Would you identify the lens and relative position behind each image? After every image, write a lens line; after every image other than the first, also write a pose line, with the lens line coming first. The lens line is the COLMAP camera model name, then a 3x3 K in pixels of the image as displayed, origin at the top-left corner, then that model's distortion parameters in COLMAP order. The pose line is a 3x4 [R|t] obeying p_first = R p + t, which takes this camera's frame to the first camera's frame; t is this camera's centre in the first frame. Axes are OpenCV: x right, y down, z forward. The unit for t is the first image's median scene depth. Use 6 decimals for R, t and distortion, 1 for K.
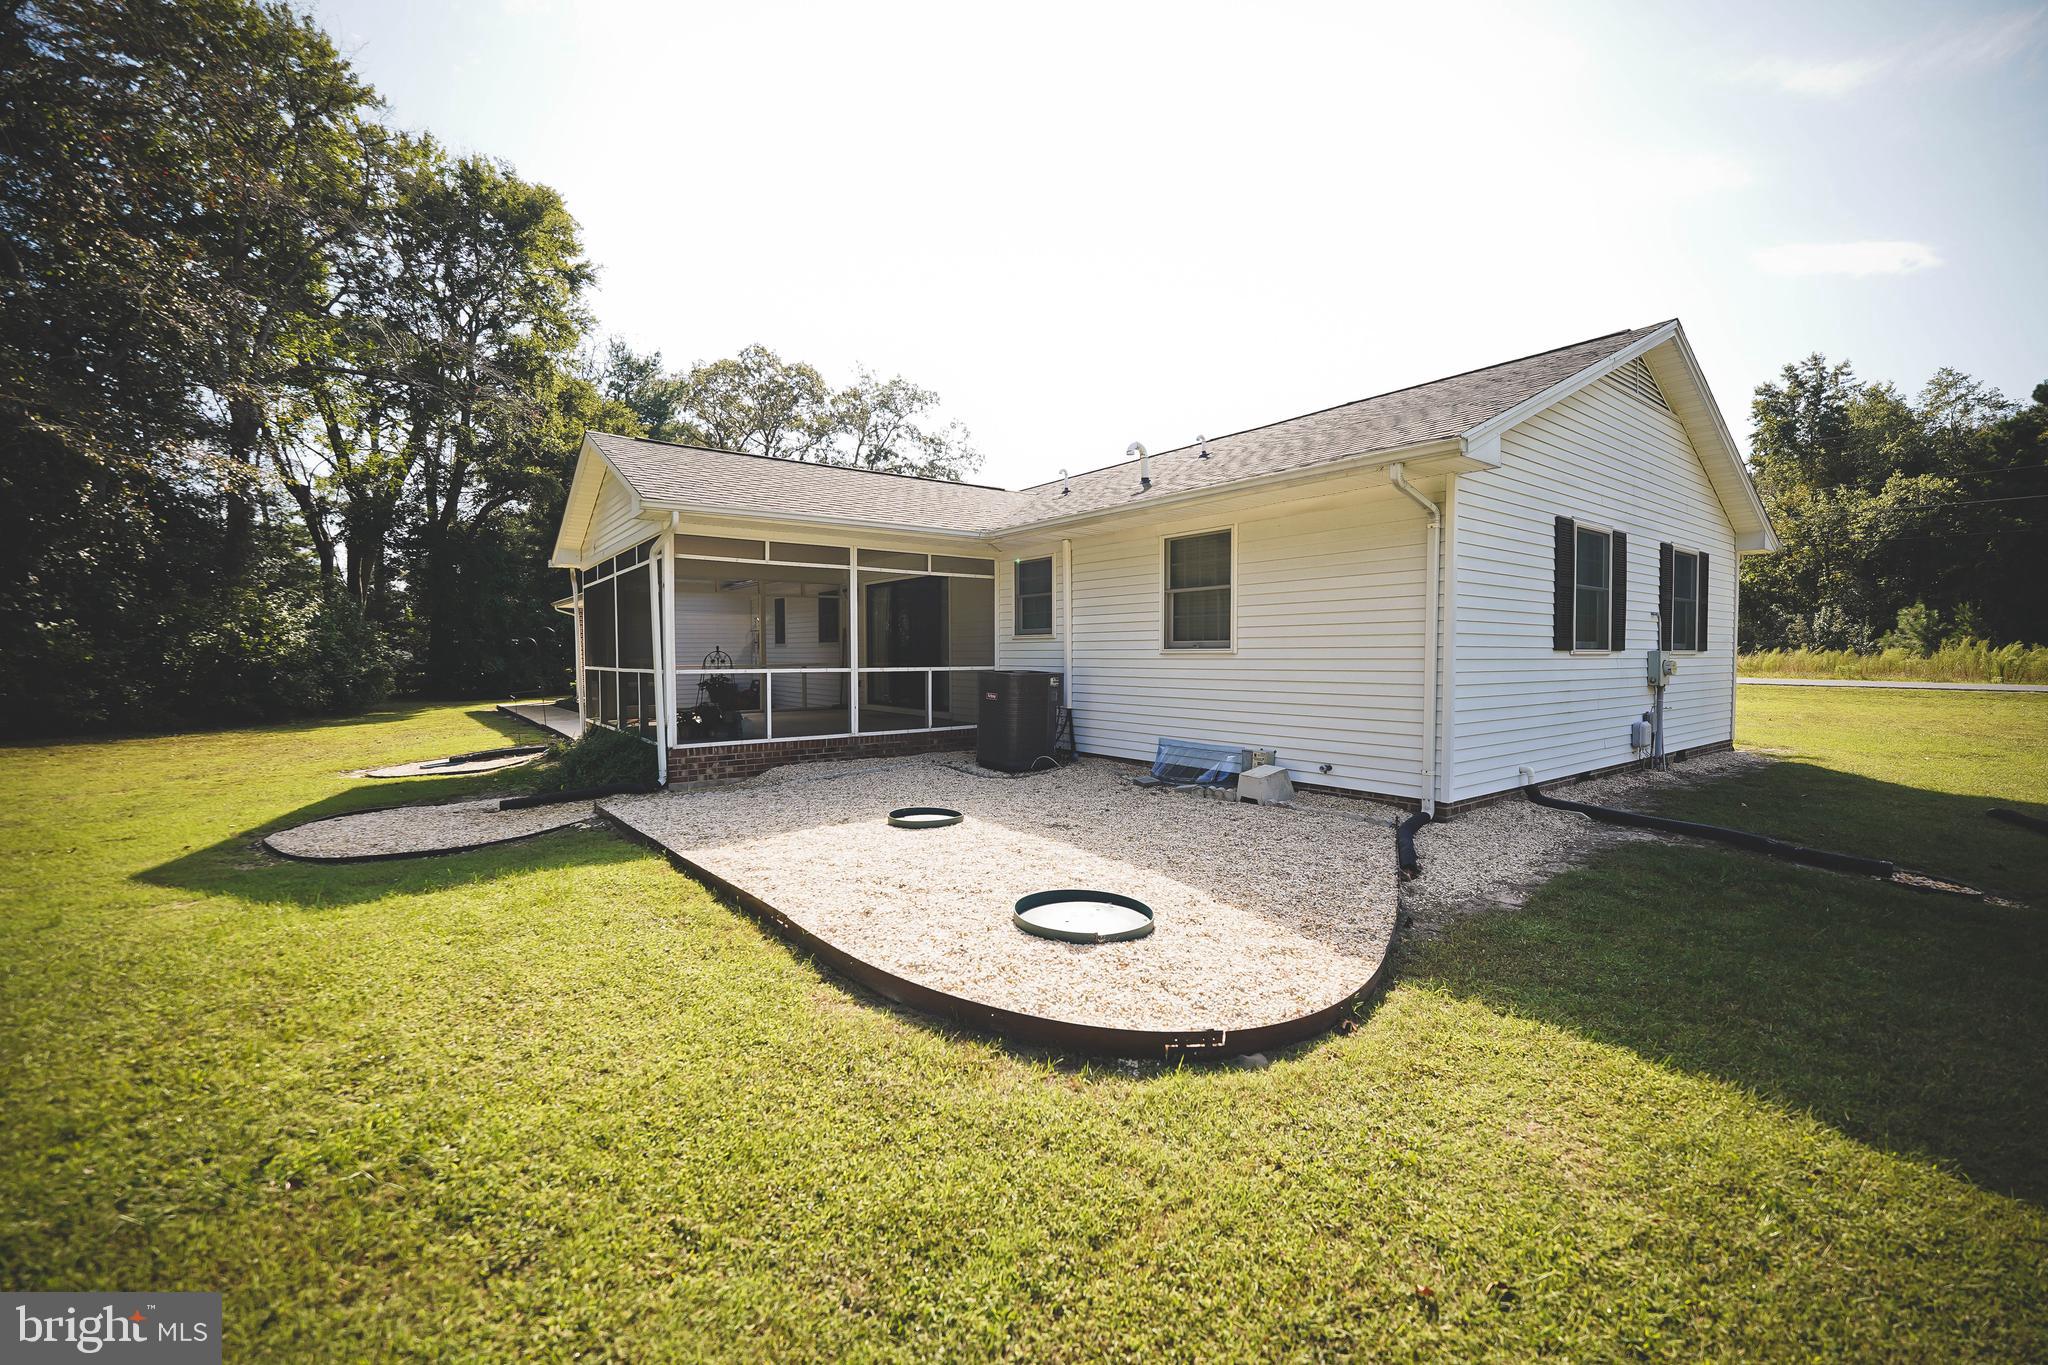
lens RADIAL K [[837.0, 0, 1013.2], [0, 837.0, 685.6], [0, 0, 1]] dist [-0.022854, 0.000827]
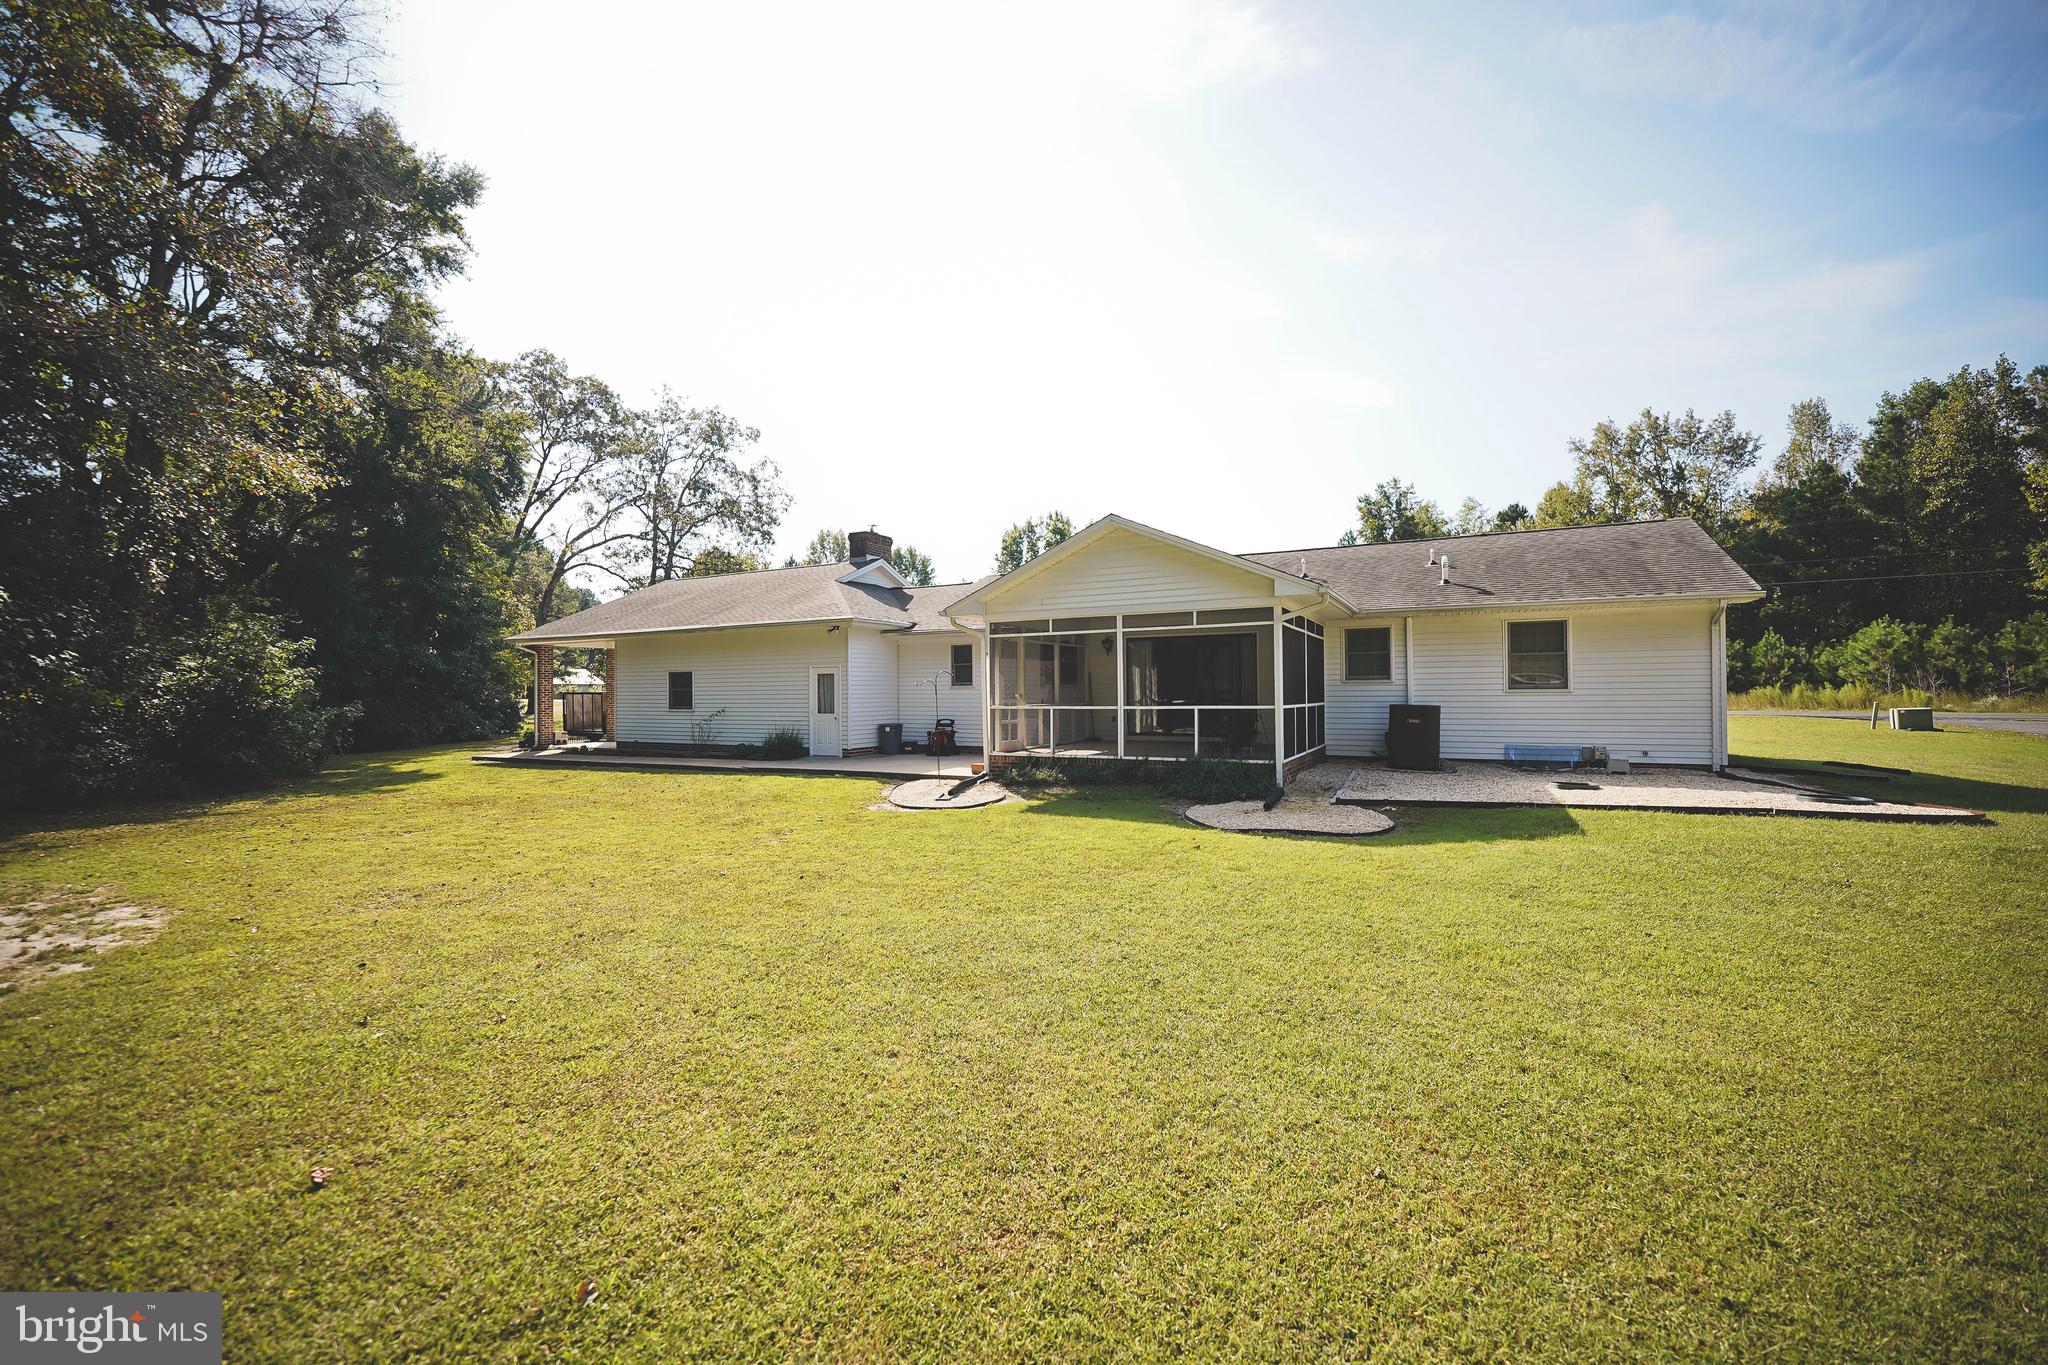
lens RADIAL K [[841.8, 0, 1022.7], [0, 841.8, 690.7], [0, 0, 1]] dist [-0.030520, 0.004569]
pose [[0.907455, -0.002673, 0.420141, -0.845339], [0.020352, 0.999086, -0.037601, 0.000566], [-0.419656, 0.042672, 0.906680, -0.053412]]
